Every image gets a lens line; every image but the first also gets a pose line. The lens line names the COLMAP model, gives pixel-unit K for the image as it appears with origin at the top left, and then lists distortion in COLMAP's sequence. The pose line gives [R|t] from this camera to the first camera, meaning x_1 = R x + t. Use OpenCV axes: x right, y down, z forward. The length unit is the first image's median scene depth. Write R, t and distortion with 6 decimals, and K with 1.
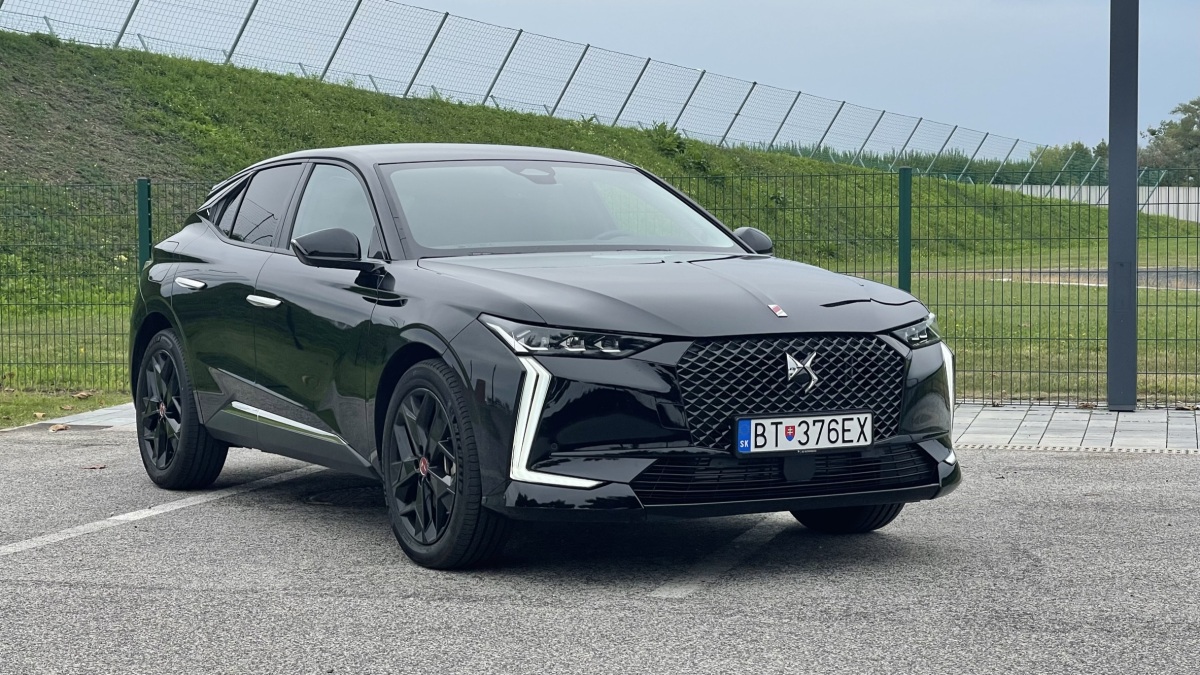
lens RADIAL K [[2257.9, 0, 600.0], [0, 2257.9, 337.5], [0, 0, 1]] dist [0.210027, 0.186660]
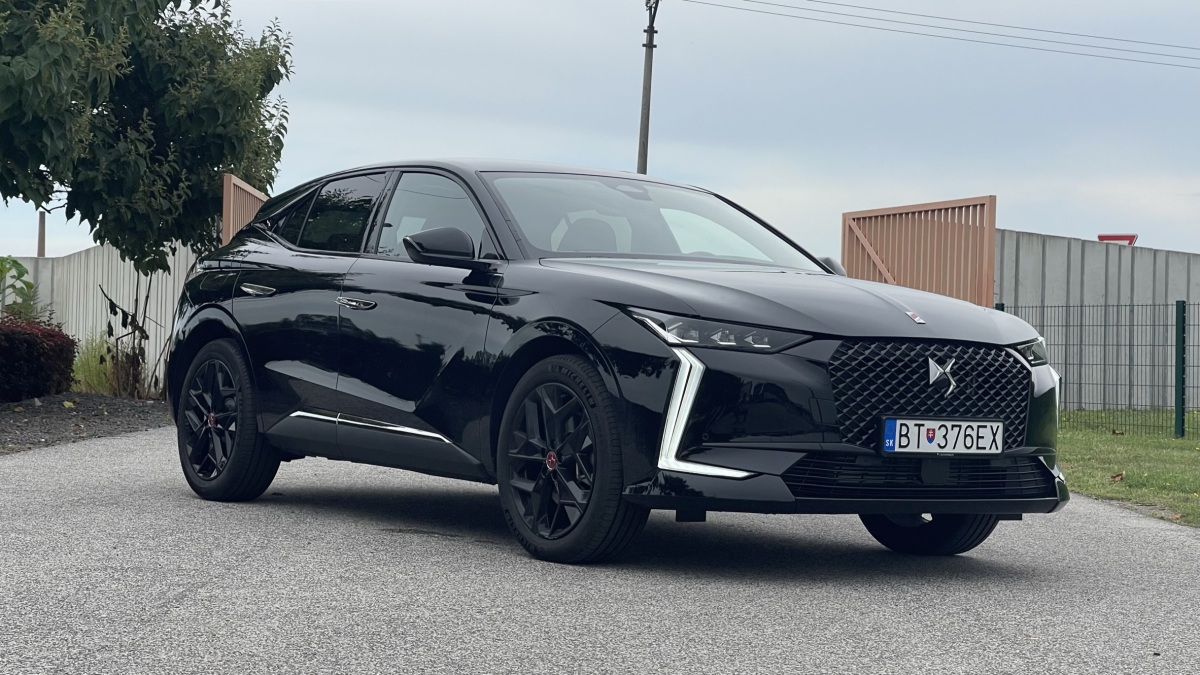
lens RADIAL K [[2257.9, 0, 600.0], [0, 2257.9, 337.5], [0, 0, 1]] dist [0.210027, 0.186660]
pose [[0.995283, 0.046162, 0.085322, -0.151647], [-0.041628, 0.997663, -0.054185, 0.059191], [-0.087624, 0.050378, 0.994879, -0.003131]]
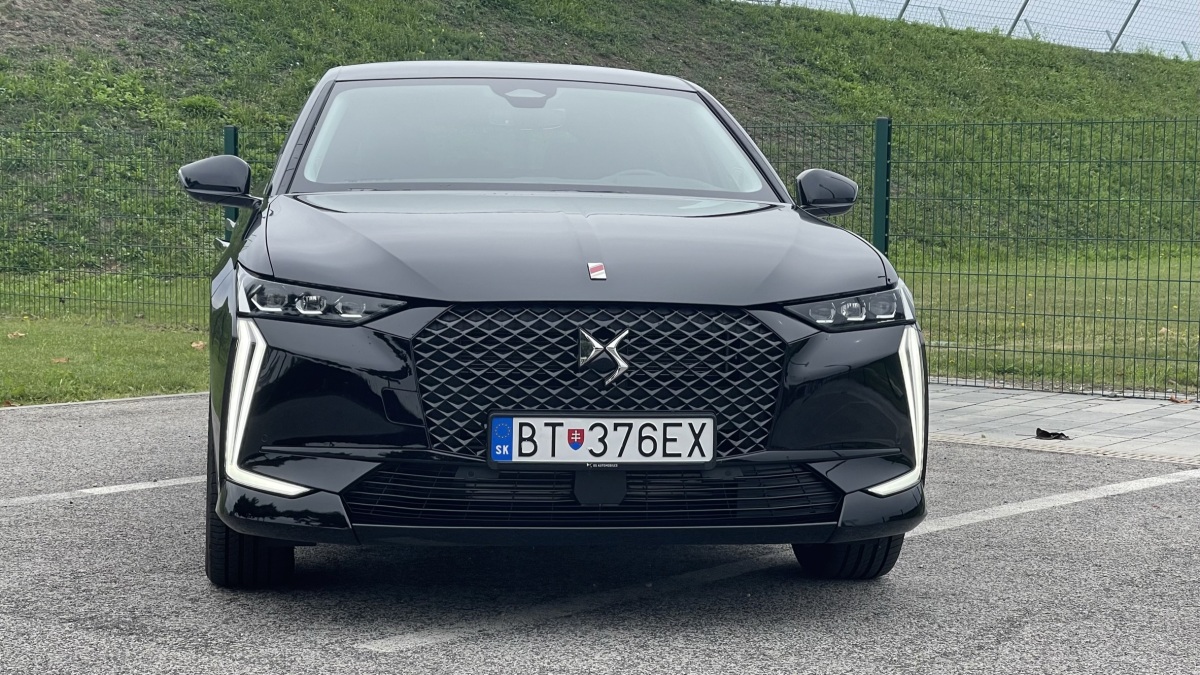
lens RADIAL K [[2257.9, 0, 600.0], [0, 2257.9, 337.5], [0, 0, 1]] dist [0.210027, 0.186660]
pose [[0.928757, 0.043464, -0.368133, 0.354337], [-0.038966, 0.999047, 0.019648, -0.004856], [0.368636, -0.003903, 0.929566, 0.325546]]
